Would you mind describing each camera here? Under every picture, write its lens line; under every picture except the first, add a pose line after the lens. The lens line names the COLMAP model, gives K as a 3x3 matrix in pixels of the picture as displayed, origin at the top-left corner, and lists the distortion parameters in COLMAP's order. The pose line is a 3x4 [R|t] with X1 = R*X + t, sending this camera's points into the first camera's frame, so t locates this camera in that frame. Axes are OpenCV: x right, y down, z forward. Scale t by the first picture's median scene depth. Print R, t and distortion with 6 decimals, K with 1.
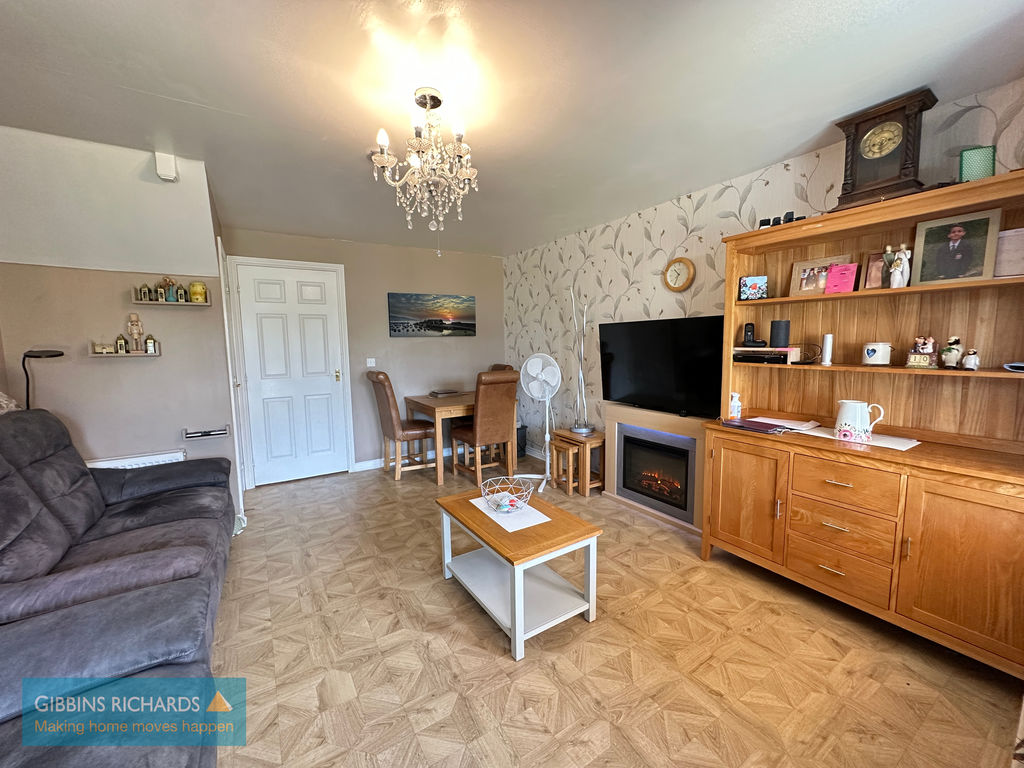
lens RADIAL K [[409.9, 0, 513.0], [0, 409.9, 383.8], [0, 0, 1]] dist [-0.001982, 0.000304]
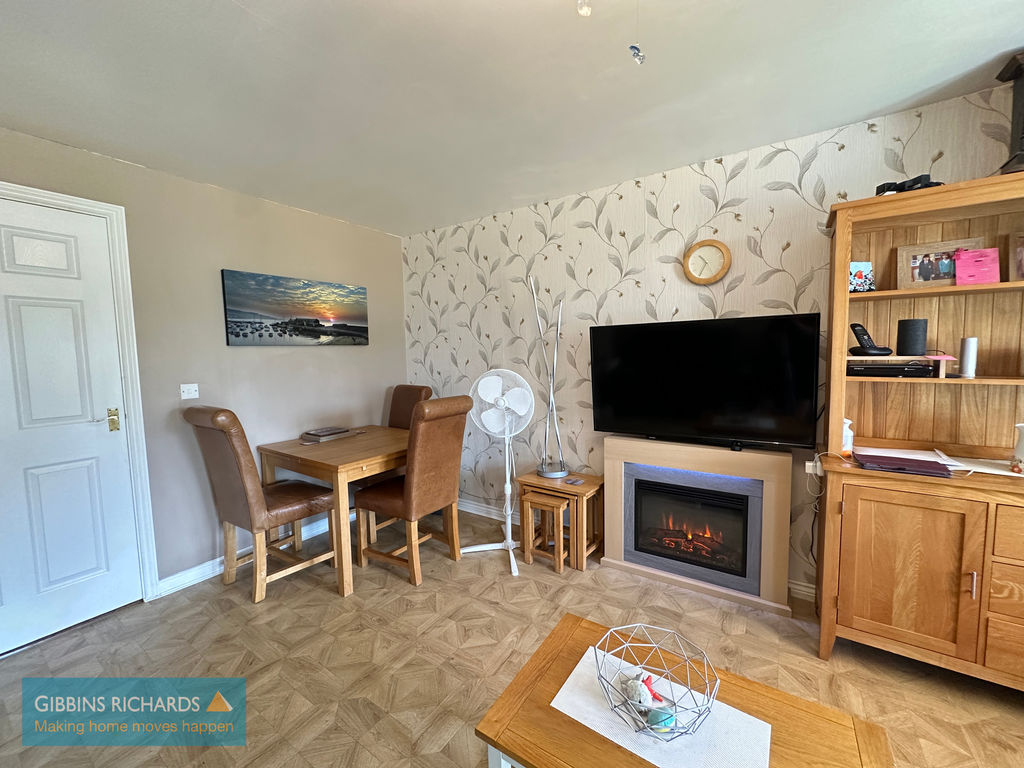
lens RADIAL K [[409.9, 0, 511.8], [0, 409.9, 383.2], [0, 0, 1]] dist [-0.001982, 0.000304]
pose [[0.917327, -0.034088, 0.396673, -0.211752], [0.047508, 0.998581, -0.024052, -0.036592], [-0.395291, 0.040909, 0.917645, 0.405583]]
